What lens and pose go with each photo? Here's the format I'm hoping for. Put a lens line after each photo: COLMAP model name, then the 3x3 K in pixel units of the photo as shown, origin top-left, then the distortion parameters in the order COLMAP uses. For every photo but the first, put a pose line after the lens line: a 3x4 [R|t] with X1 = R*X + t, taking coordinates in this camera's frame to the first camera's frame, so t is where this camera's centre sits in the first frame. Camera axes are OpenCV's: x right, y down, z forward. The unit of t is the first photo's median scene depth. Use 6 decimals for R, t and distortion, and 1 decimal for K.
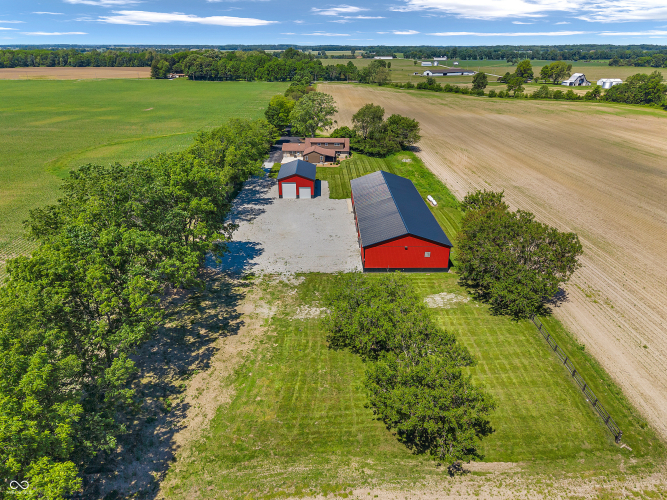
lens RADIAL K [[447.0, 0, 333.5], [0, 447.0, 250.0], [0, 0, 1]] dist [0.029370, -0.031083]
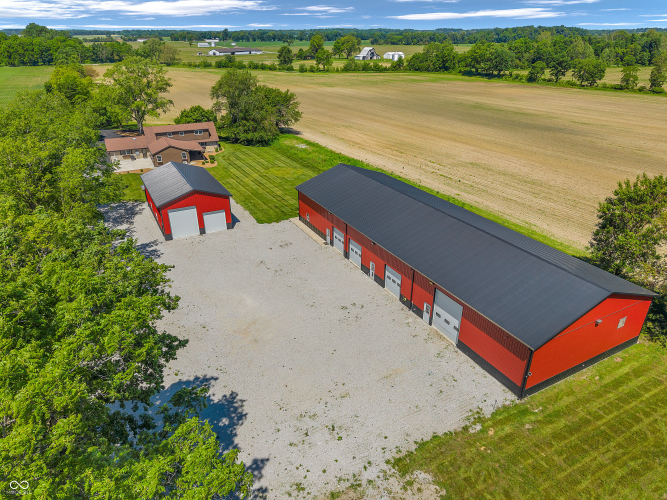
lens RADIAL K [[447.0, 0, 333.5], [0, 447.0, 250.0], [0, 0, 1]] dist [0.029370, -0.031083]
pose [[0.891175, -0.201339, 0.406533, -0.111884], [0.189913, 0.979392, 0.068736, -0.072008], [-0.411994, 0.015950, 0.911047, 0.309882]]
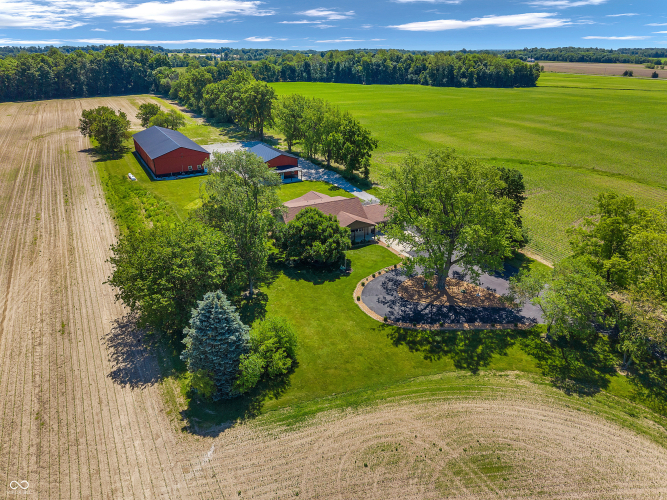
lens RADIAL K [[447.0, 0, 333.5], [0, 447.0, 250.0], [0, 0, 1]] dist [0.029370, -0.031083]
pose [[-0.883340, 0.199884, -0.423977, 0.184924], [-0.183670, 0.684583, 0.705416, -0.542448], [0.431249, 0.700994, -0.568007, 1.273400]]
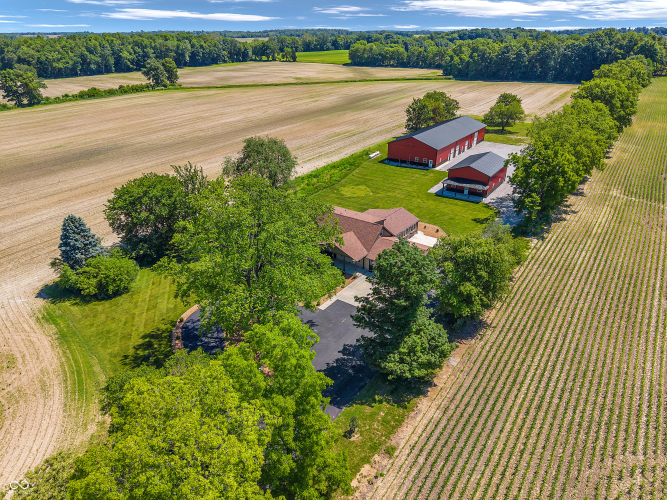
lens RADIAL K [[447.0, 0, 333.5], [0, 447.0, 250.0], [0, 0, 1]] dist [0.029370, -0.031083]
pose [[-0.815029, -0.243806, 0.525630, -0.251472], [0.245858, 0.675933, 0.694743, -0.522350], [-0.524673, 0.695466, -0.490963, 1.204708]]
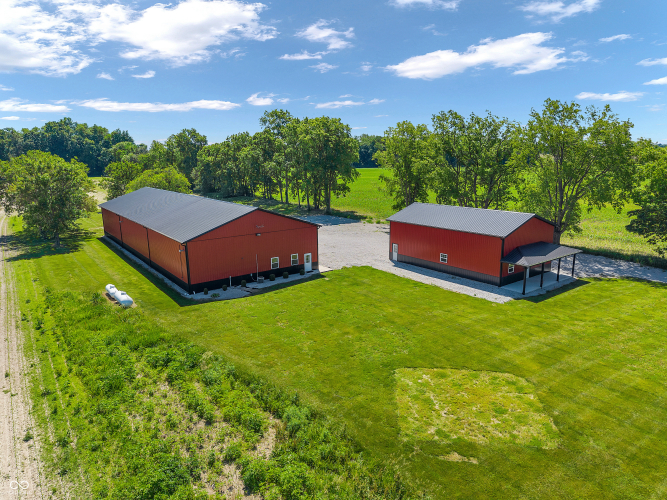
lens RADIAL K [[447.0, 0, 333.5], [0, 447.0, 250.0], [0, 0, 1]] dist [0.029370, -0.031083]
pose [[-0.815691, 0.145448, -0.559904, 0.180067], [-0.215044, 0.822279, 0.526891, -0.243505], [0.537032, 0.550184, -0.639448, 0.867140]]
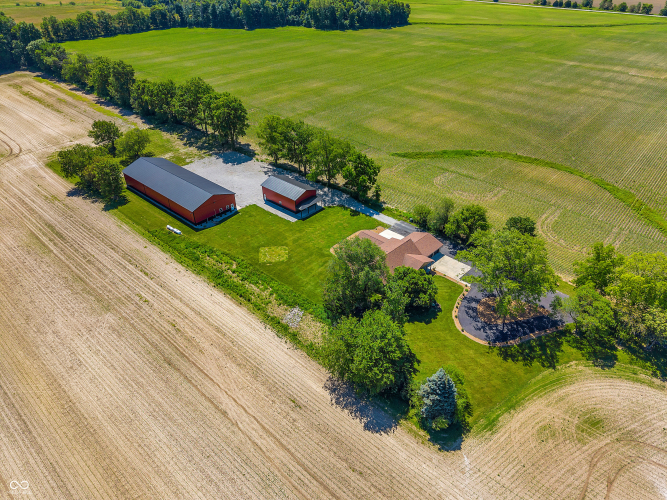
lens RADIAL K [[447.0, 0, 333.5], [0, 447.0, 250.0], [0, 0, 1]] dist [0.029370, -0.031083]
pose [[-0.683214, 0.424096, -0.594442, 0.423203], [-0.286719, 0.592881, 0.752519, -0.697982], [0.671573, 0.684569, -0.283468, 1.083859]]
